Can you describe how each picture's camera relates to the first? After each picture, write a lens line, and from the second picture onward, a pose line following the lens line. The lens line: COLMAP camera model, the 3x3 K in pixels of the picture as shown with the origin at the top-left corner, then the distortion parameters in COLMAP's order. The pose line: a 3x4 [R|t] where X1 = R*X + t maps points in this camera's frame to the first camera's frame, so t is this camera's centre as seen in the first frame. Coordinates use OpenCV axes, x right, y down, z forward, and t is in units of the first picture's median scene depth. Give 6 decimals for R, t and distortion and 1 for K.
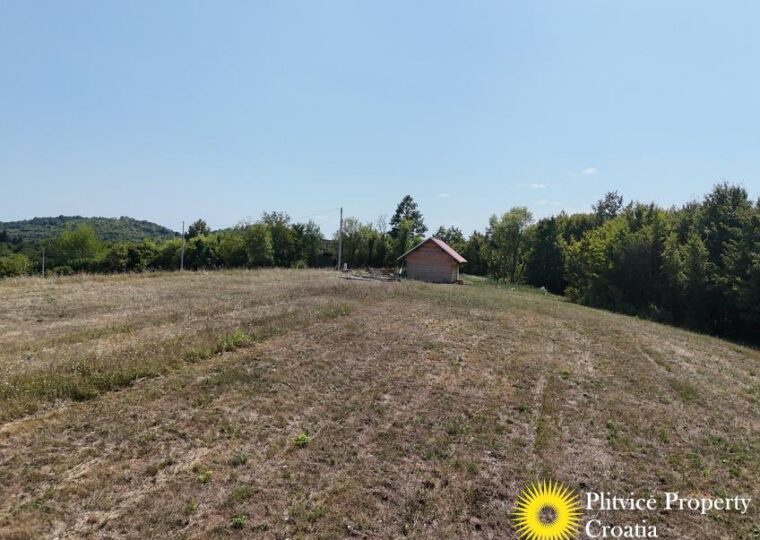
lens RADIAL K [[562.4, 0, 381.3], [0, 562.4, 263.2], [0, 0, 1]] dist [0.055029, -0.039995]
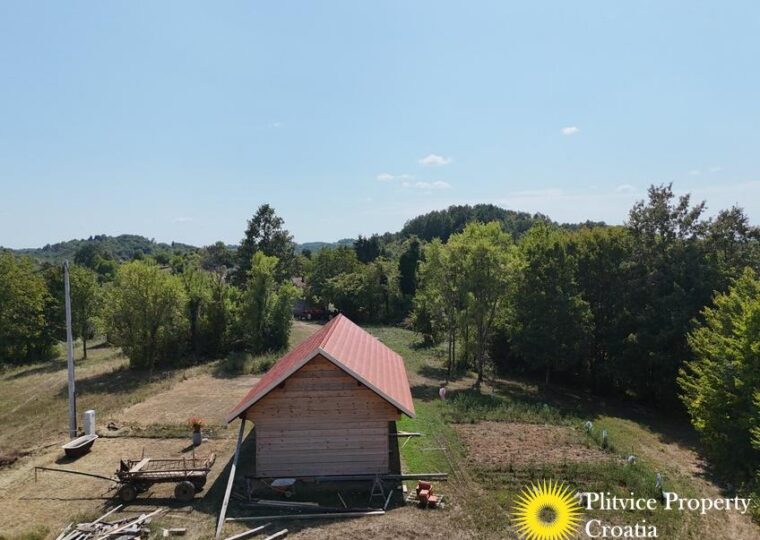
lens RADIAL K [[562.4, 0, 382.1], [0, 562.4, 253.4], [0, 0, 1]] dist [0.055029, -0.039995]
pose [[0.972791, -0.073739, 0.219635, 0.035053], [0.075879, 0.997116, -0.001311, -0.063855], [-0.218905, 0.017941, 0.975581, 0.430359]]
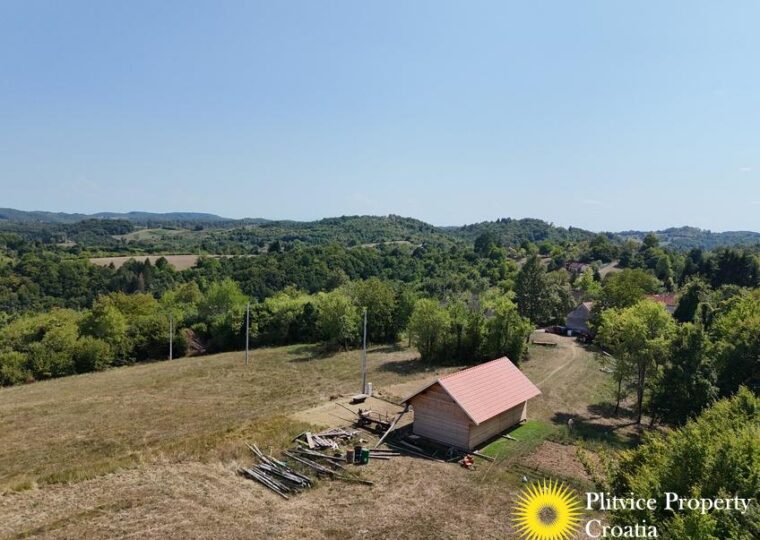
lens RADIAL K [[562.4, 0, 384.4], [0, 562.4, 266.2], [0, 0, 1]] dist [0.055029, -0.039995]
pose [[0.897933, 0.005444, -0.440098, 0.212264], [0.005606, 0.999701, 0.023804, -0.129346], [0.440096, -0.023842, 0.897634, 0.233541]]
